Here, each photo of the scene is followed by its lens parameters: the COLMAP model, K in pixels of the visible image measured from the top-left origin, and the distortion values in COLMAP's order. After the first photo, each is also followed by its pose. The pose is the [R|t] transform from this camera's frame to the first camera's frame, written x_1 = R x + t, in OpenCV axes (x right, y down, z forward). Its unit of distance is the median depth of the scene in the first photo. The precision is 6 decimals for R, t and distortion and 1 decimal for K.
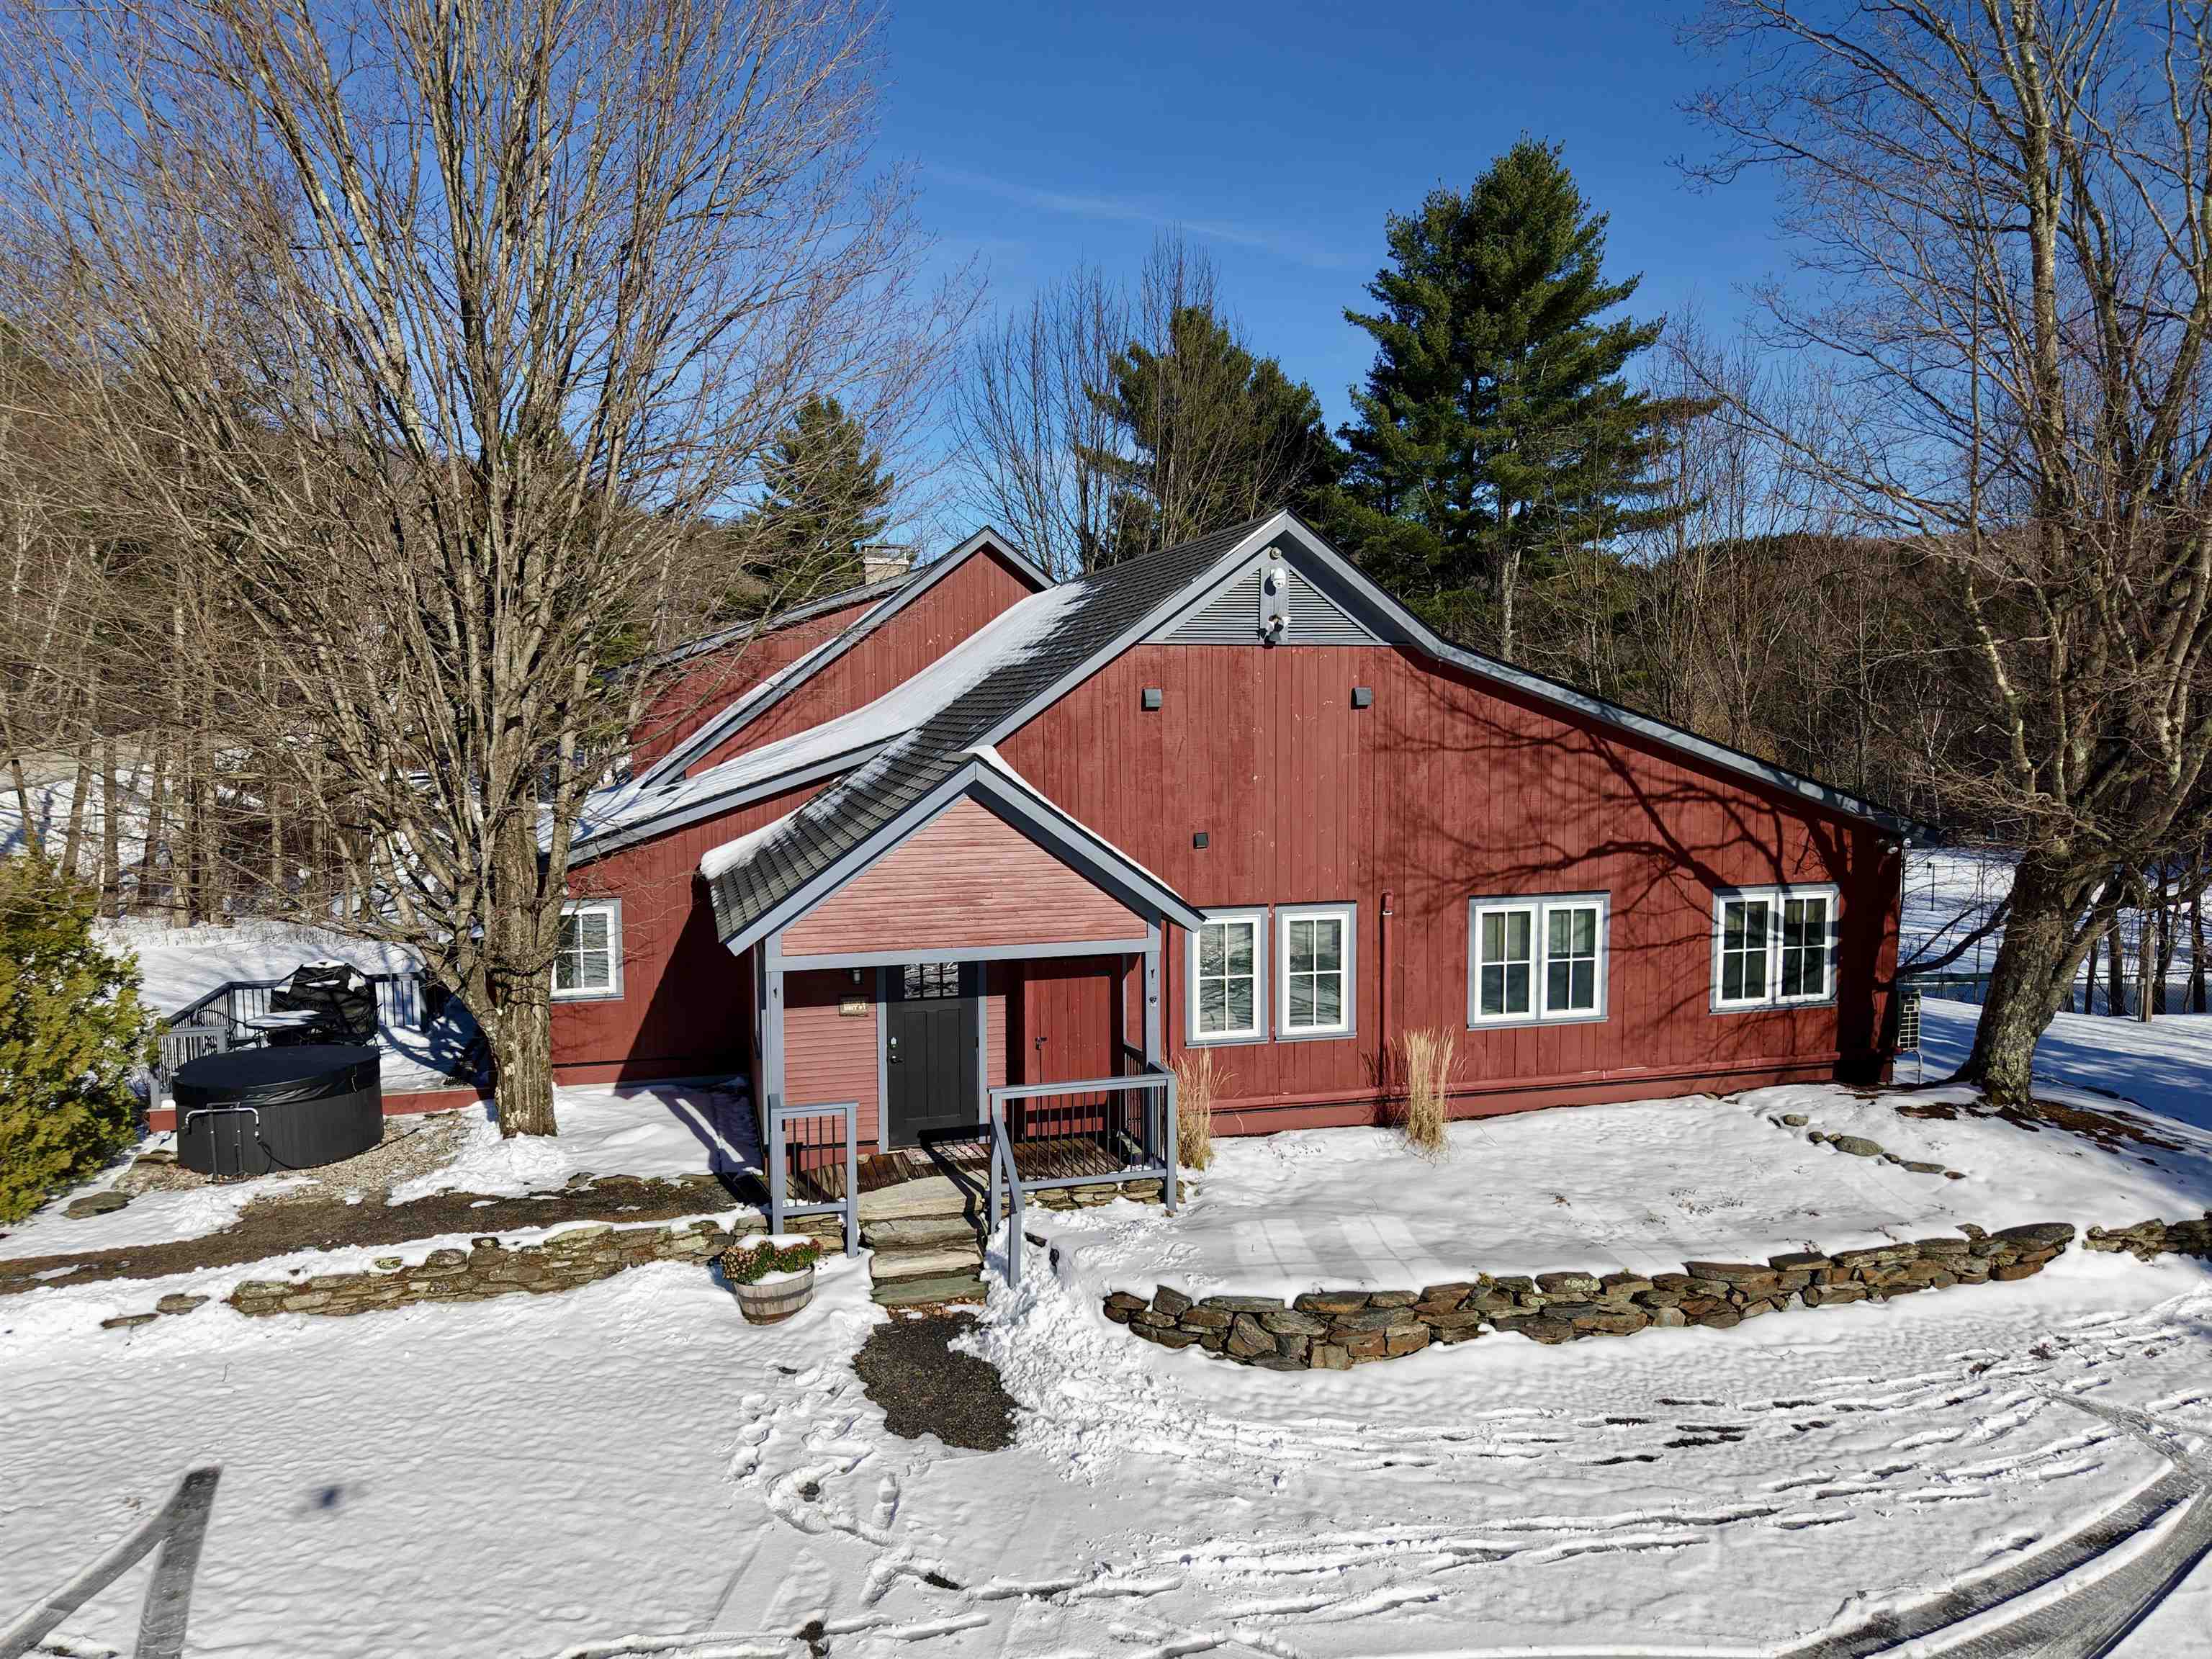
lens RADIAL K [[1528.7, 0, 1107.6], [0, 1528.7, 838.2], [0, 0, 1]] dist [0.013380, -0.012027]
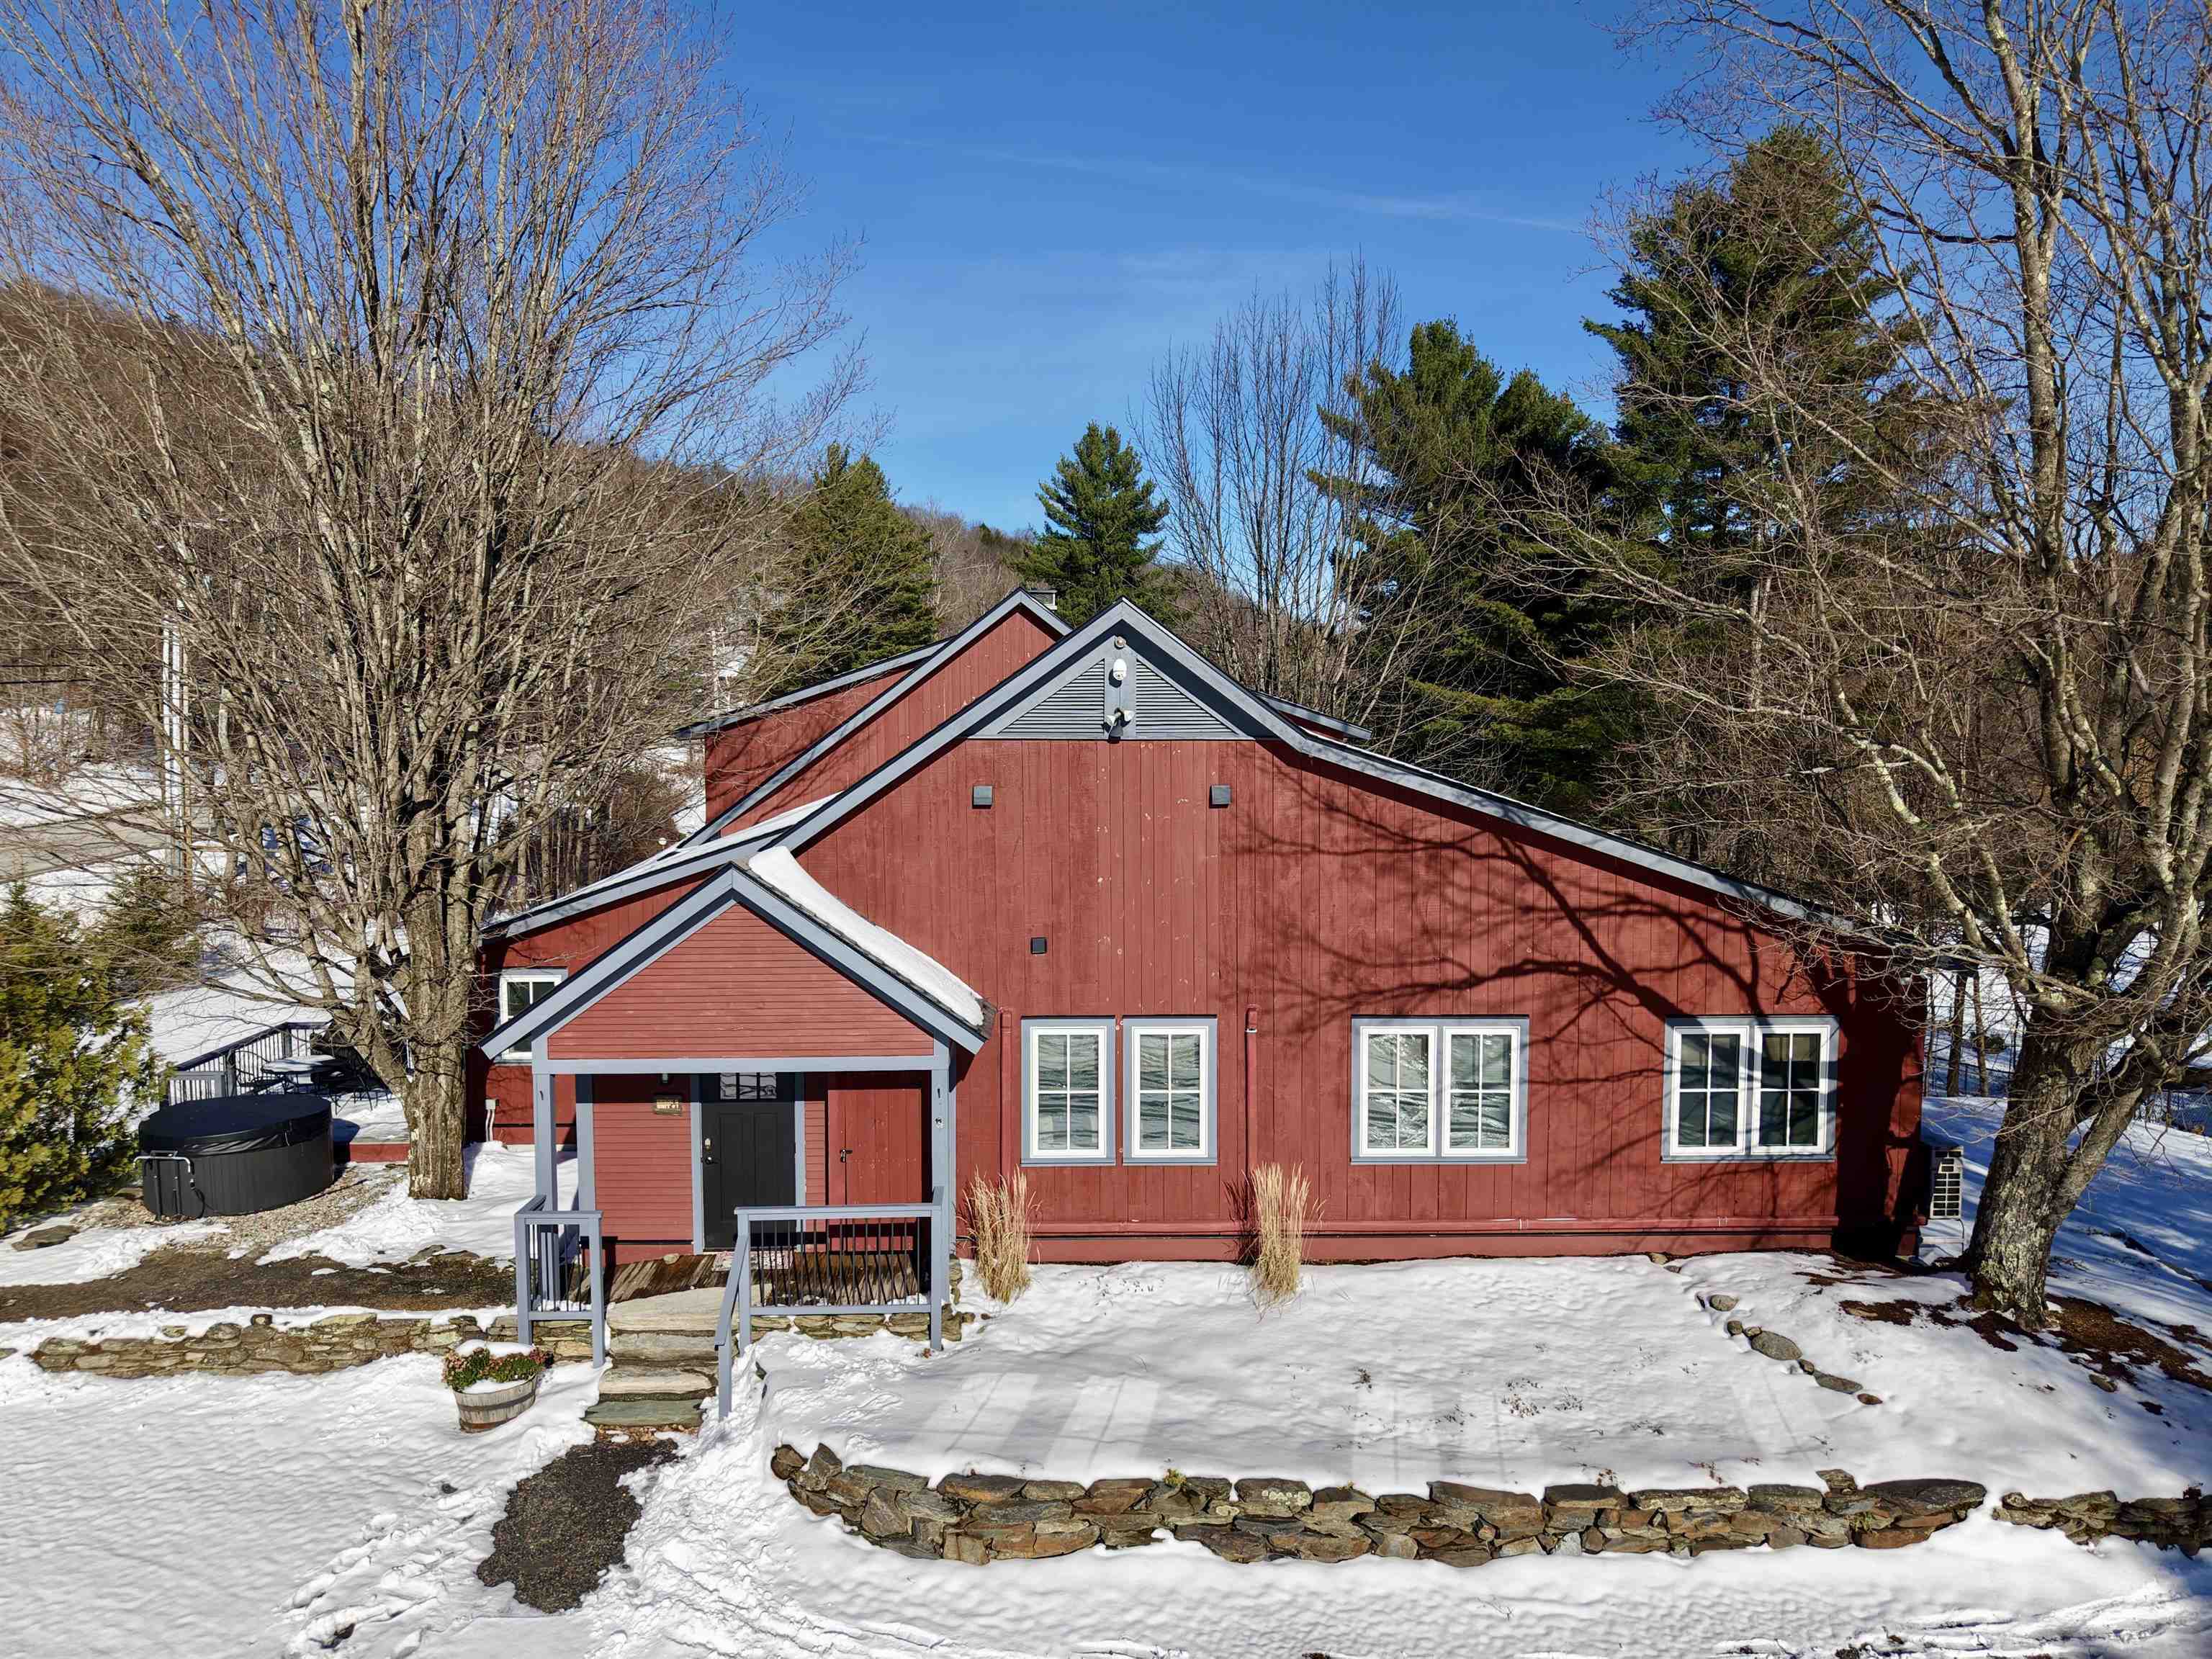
lens RADIAL K [[1528.7, 0, 1110.1], [0, 1528.7, 831.1], [0, 0, 1]] dist [0.013380, -0.012027]
pose [[0.969547, 0.023167, -0.243808, 0.353480], [-0.025445, 0.999657, -0.006195, -0.068886], [0.243581, 0.012210, 0.969804, 0.102648]]
